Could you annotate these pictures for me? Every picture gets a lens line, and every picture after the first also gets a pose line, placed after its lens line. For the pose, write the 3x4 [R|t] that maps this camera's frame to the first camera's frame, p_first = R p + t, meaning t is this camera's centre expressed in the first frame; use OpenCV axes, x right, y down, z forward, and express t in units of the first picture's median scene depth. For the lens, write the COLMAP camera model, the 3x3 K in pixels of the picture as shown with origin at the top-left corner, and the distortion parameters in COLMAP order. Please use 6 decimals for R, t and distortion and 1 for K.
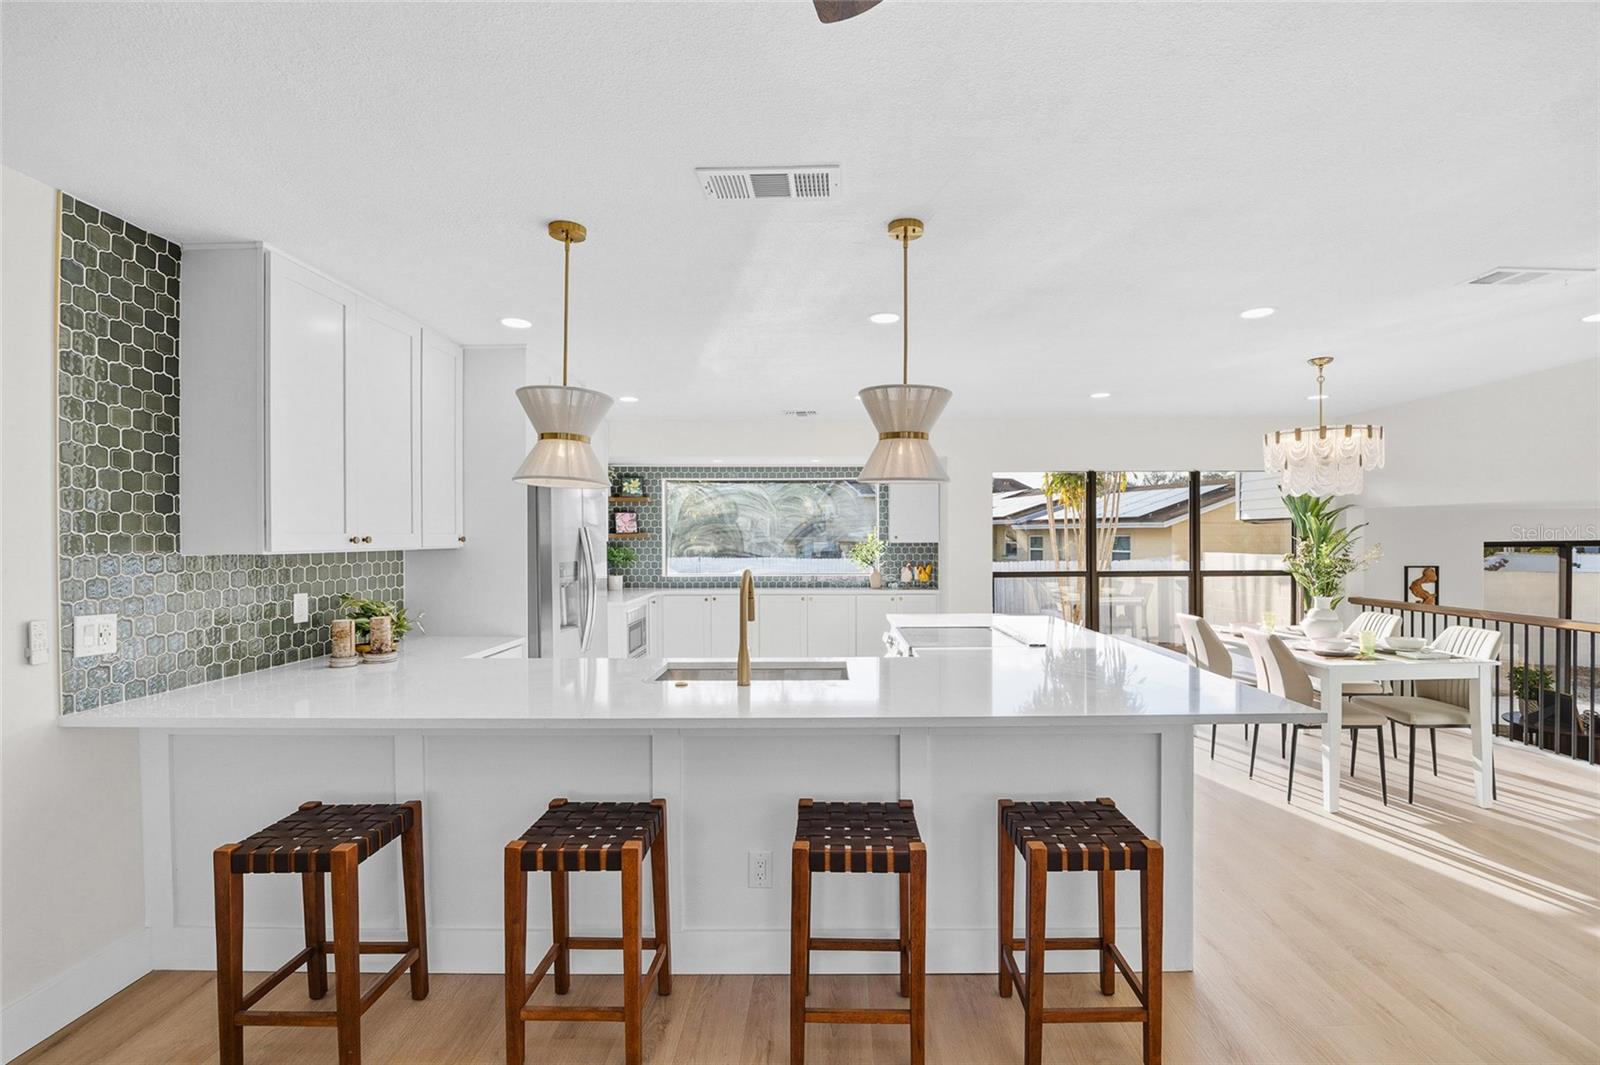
lens RADIAL K [[691.5, 0, 823.5], [0, 691.5, 543.9], [0, 0, 1]] dist [-0.018909, 0.001150]
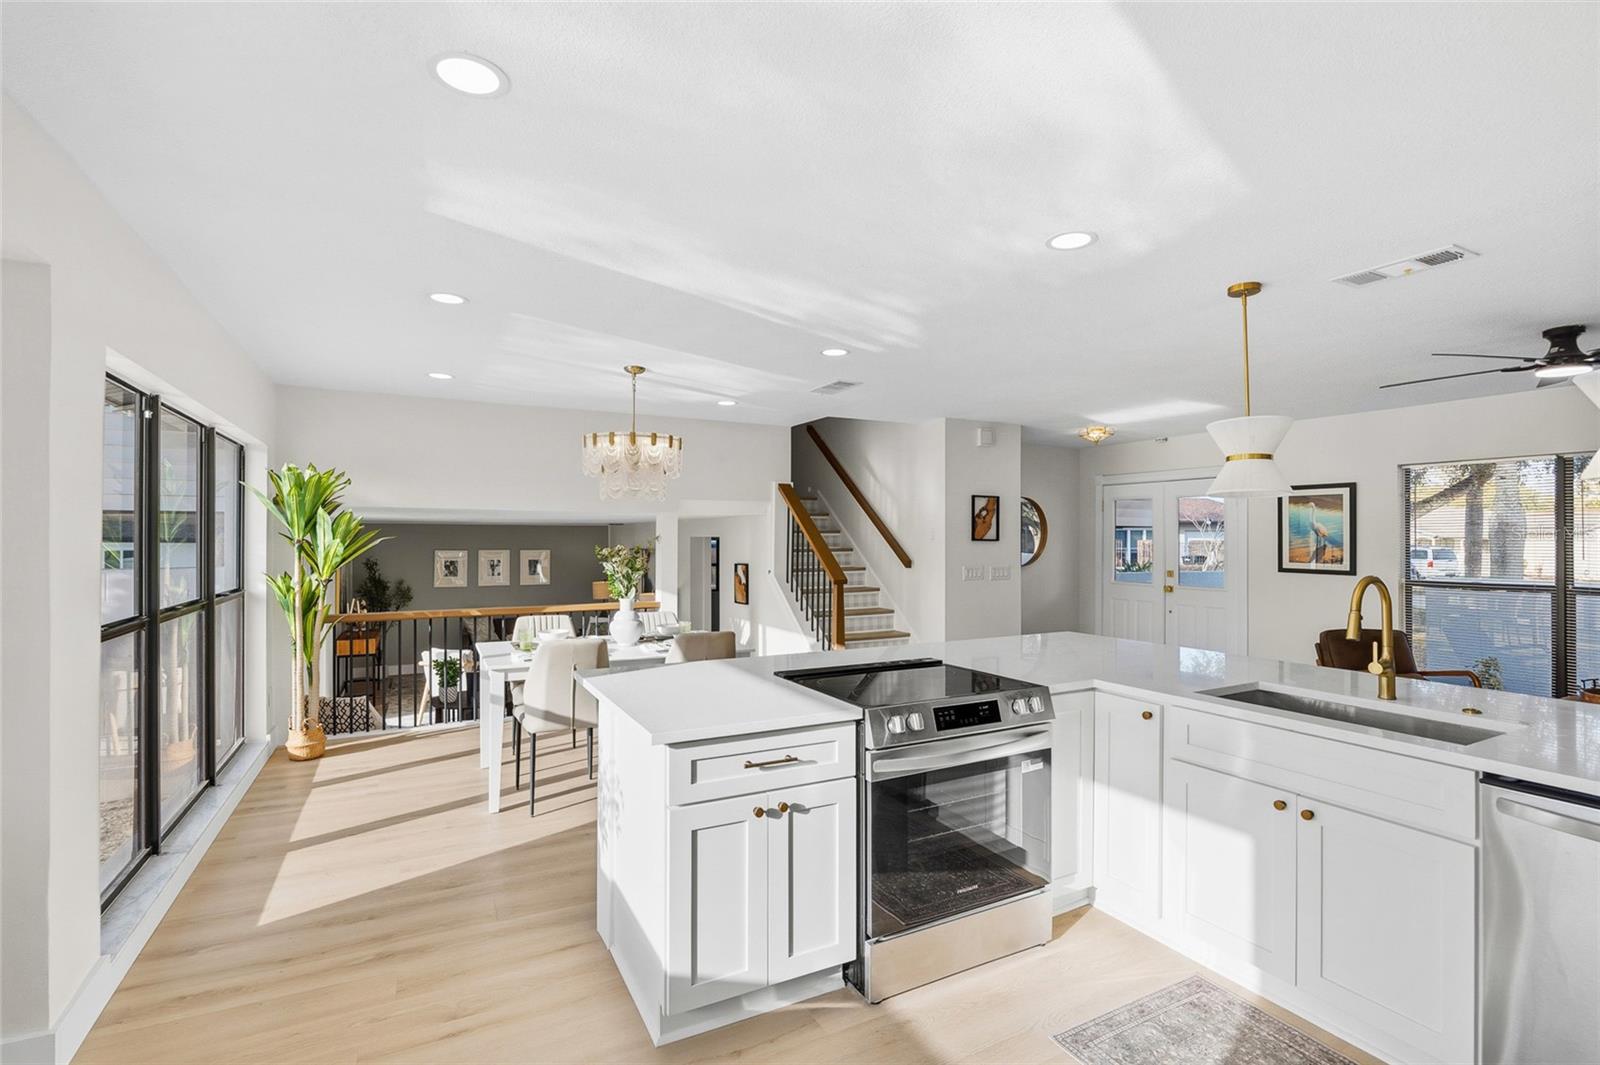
lens RADIAL K [[740.9, 0, 801.0], [0, 740.9, 529.8], [0, 0, 1]] dist [-0.013602, -0.000788]
pose [[-0.469296, 0.015435, 0.882906, -0.244732], [0.007691, 0.999881, -0.013392, -0.005996], [-0.883007, 0.000505, -0.469359, 0.862826]]
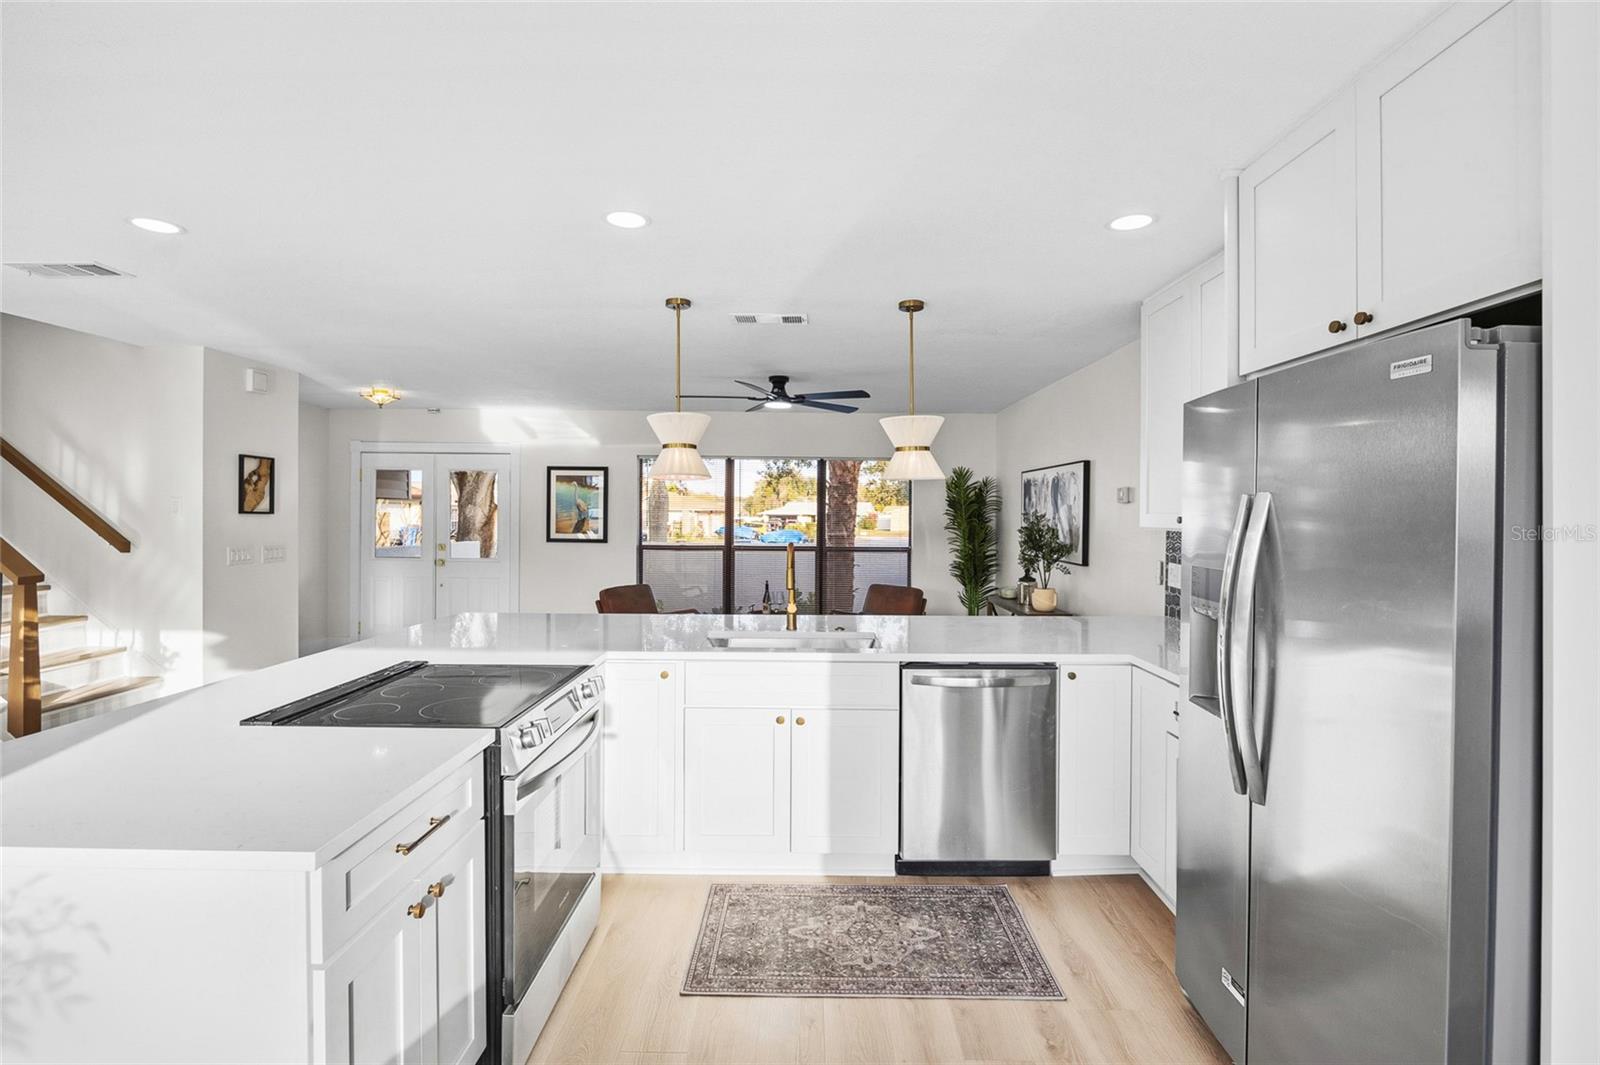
lens RADIAL K [[737.4, 0, 804.5], [0, 737.4, 520.8], [0, 0, 1]] dist [-0.012956, 0.000258]
pose [[-0.999998, -0.001481, 0.001579, -0.052657], [-0.001454, 0.999851, 0.017207, -0.009620], [-0.001605, 0.017204, -0.999851, 0.953827]]
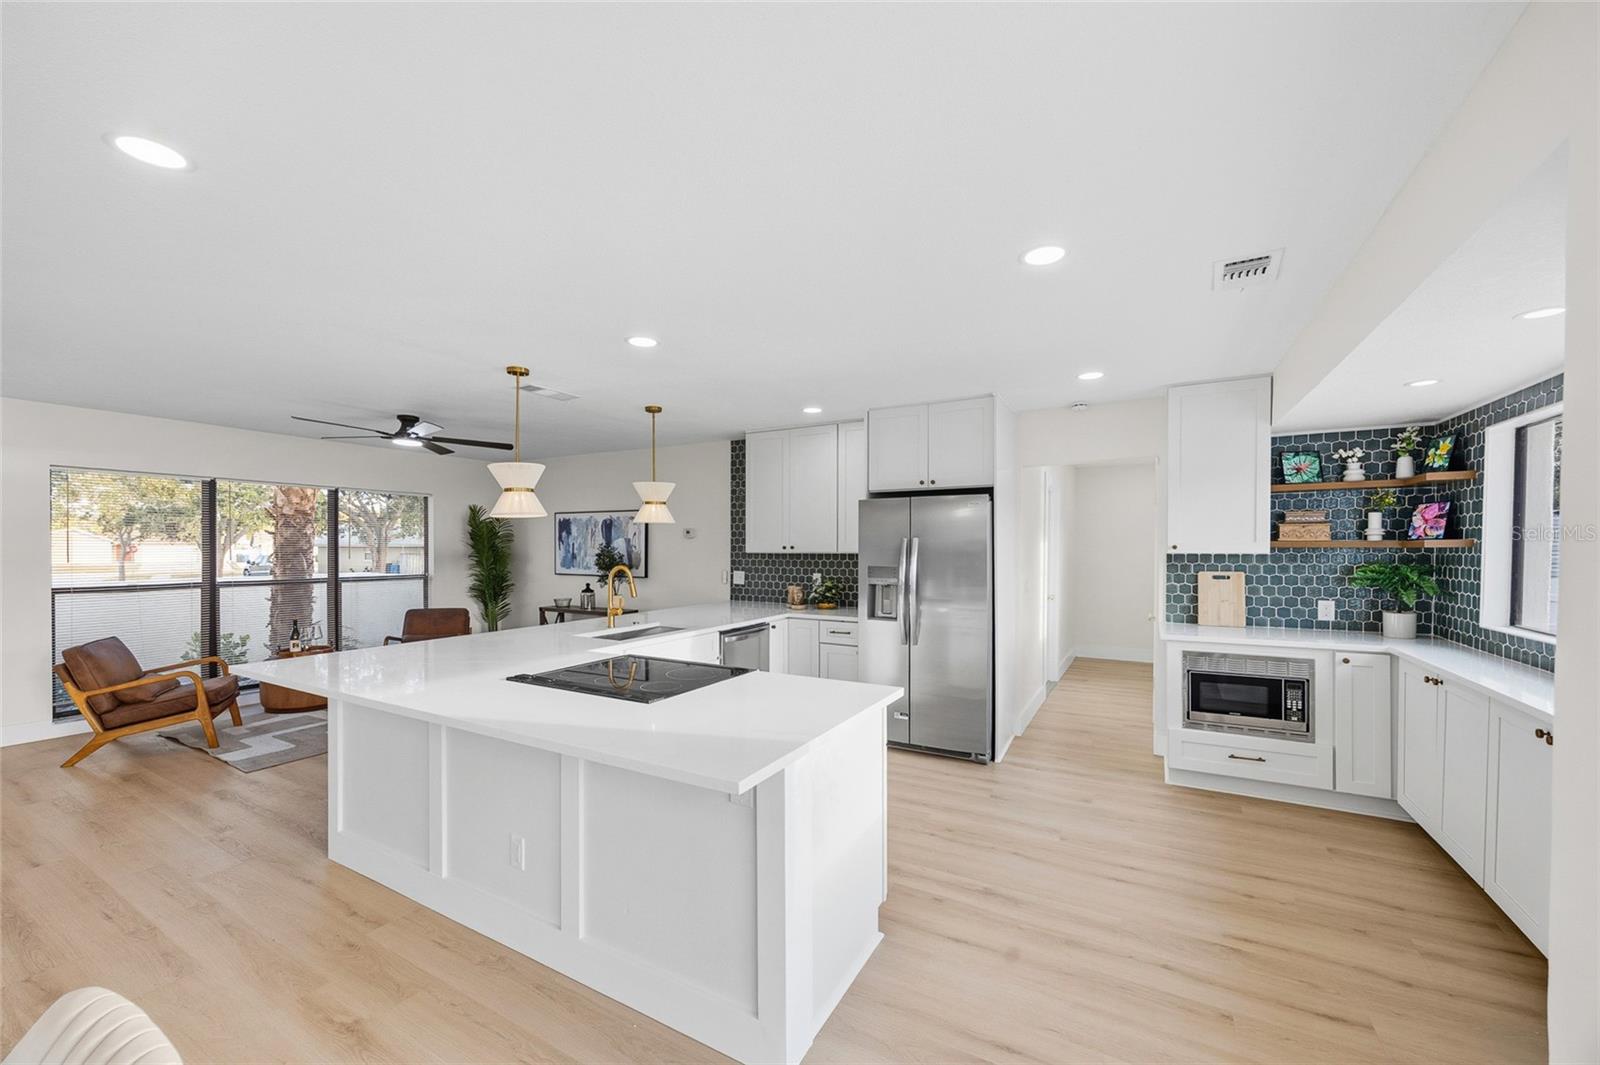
lens RADIAL K [[608.6, 0, 818.2], [0, 608.6, 549.8], [0, 0, 1]] dist [-0.000050, -0.000317]
pose [[-0.472193, 0.008391, -0.881455, 0.427598], [-0.007991, 0.999873, 0.013799, -0.011533], [0.881459, 0.013560, -0.472066, 0.898207]]
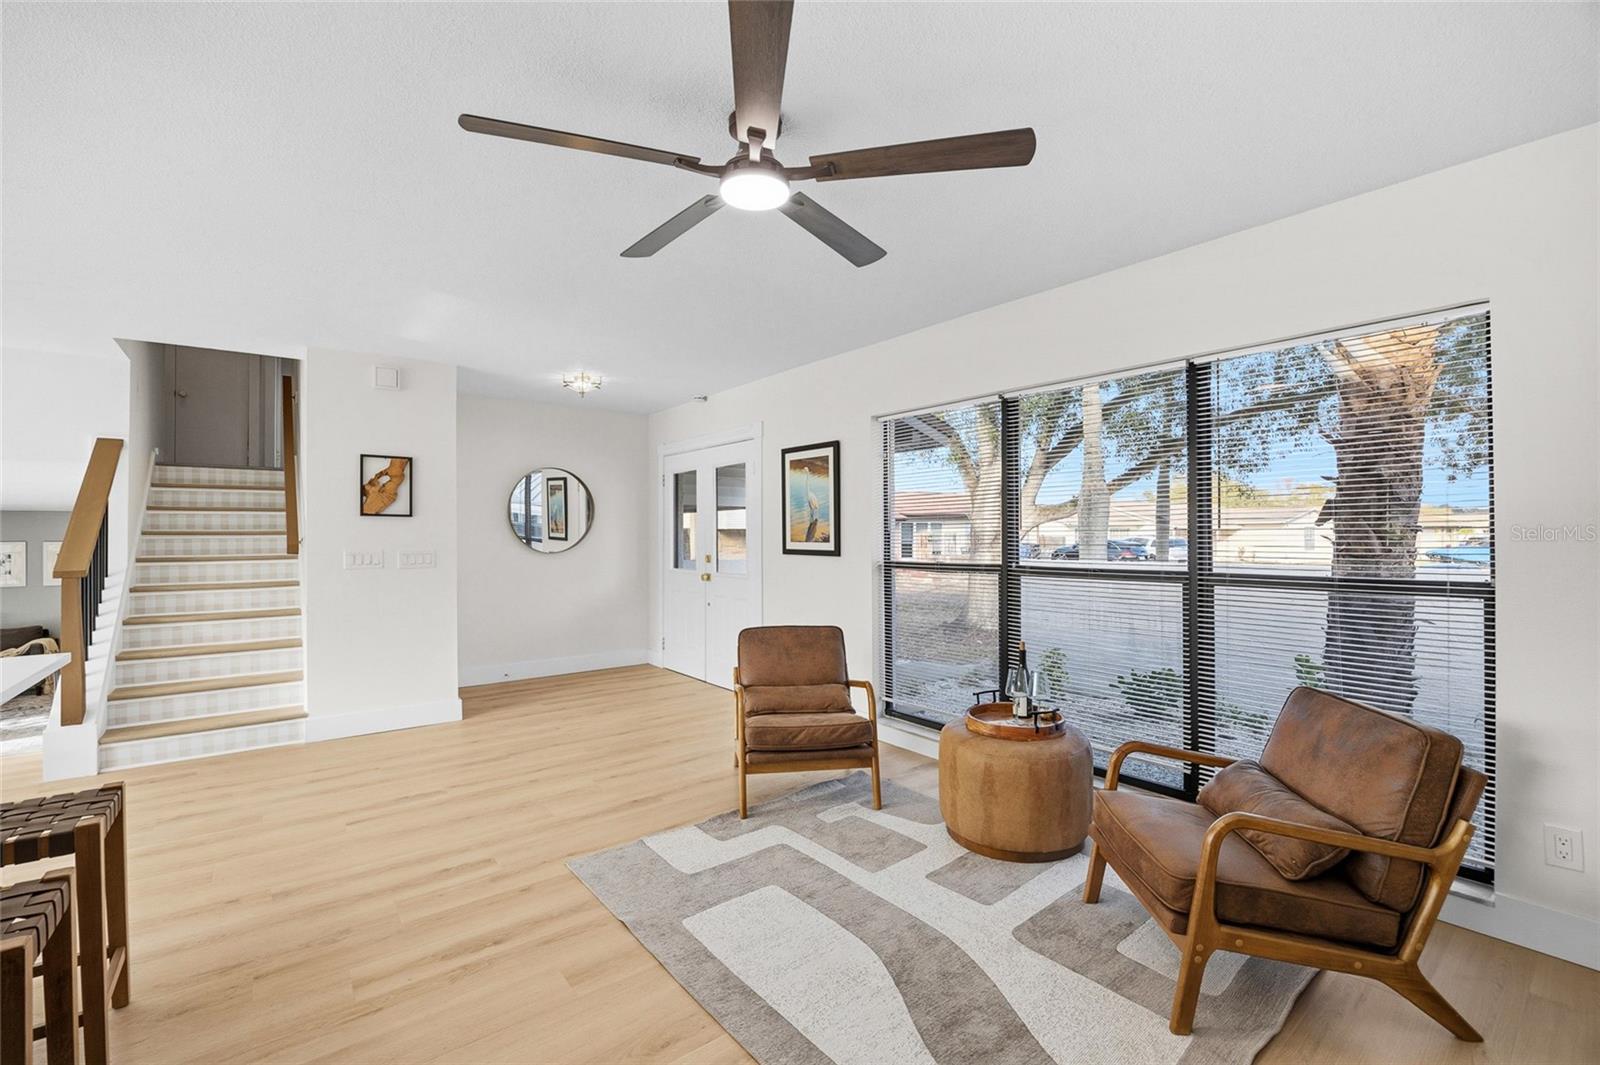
lens RADIAL K [[691.5, 0, 808.5], [0, 691.5, 531.2], [0, 0, 1]] dist [-0.018909, 0.001150]
pose [[-0.619298, 0.013299, 0.785044, -0.284910], [0.015110, 0.999873, -0.005018, 0.023328], [-0.785011, 0.008755, -0.619420, 0.239988]]
